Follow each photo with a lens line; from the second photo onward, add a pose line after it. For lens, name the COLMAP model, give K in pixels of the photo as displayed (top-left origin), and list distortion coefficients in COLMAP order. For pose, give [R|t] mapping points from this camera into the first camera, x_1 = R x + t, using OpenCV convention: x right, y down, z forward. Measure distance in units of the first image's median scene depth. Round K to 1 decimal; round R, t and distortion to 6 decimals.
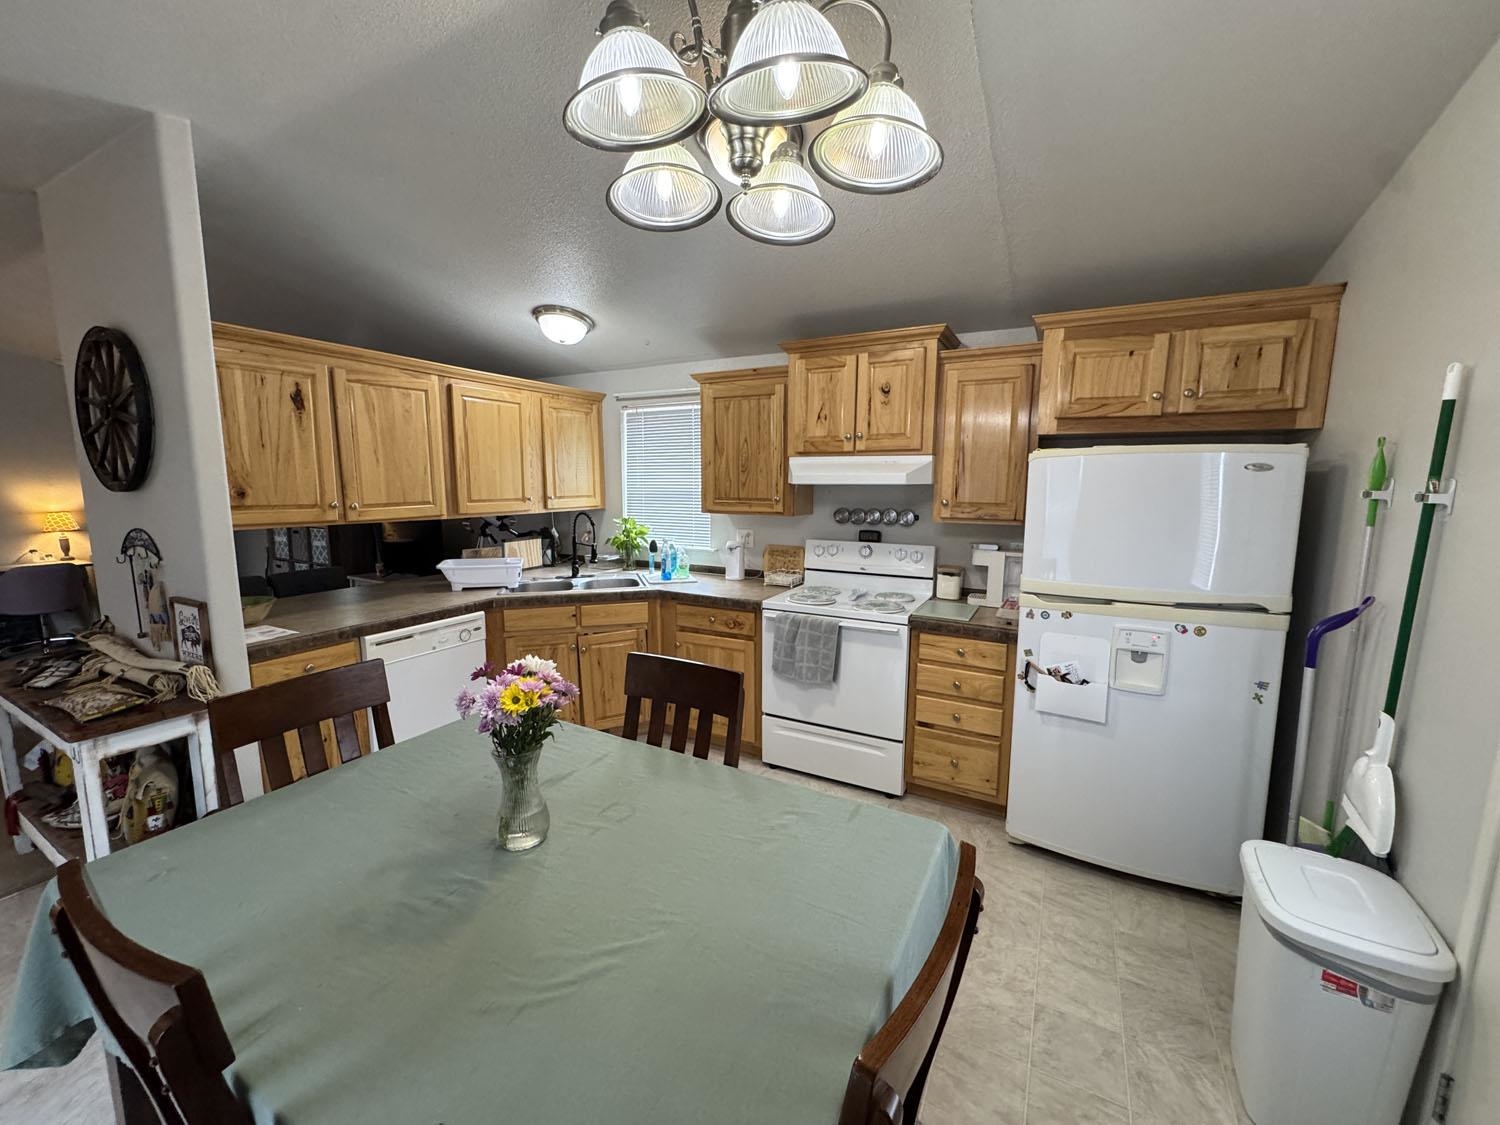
lens RADIAL K [[601.8, 0, 750.0], [0, 601.8, 562.5], [0, 0, 1]] dist [0.000110, -0.000040]
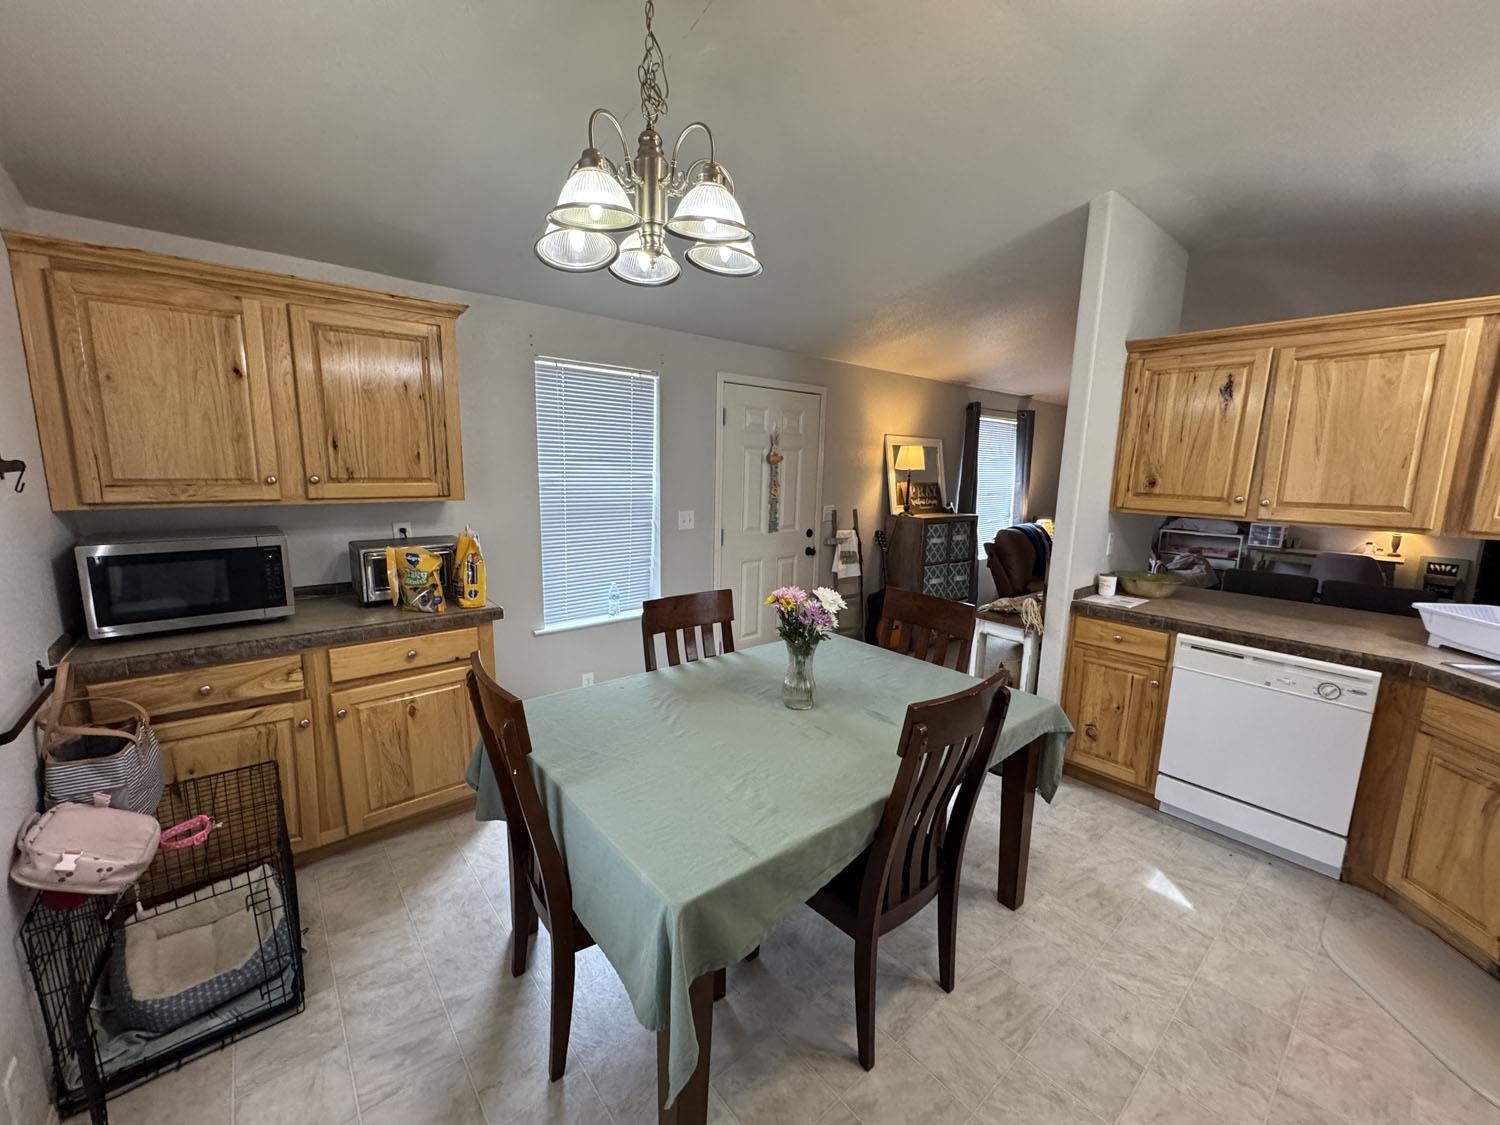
lens RADIAL K [[601.8, 0, 750.0], [0, 601.8, 562.5], [0, 0, 1]] dist [0.000110, -0.000040]
pose [[-0.349010, 0.143336, -0.926092, 0.454413], [-0.154645, 0.965875, 0.207774, -0.077021], [0.924271, 0.215731, -0.314934, 0.603240]]
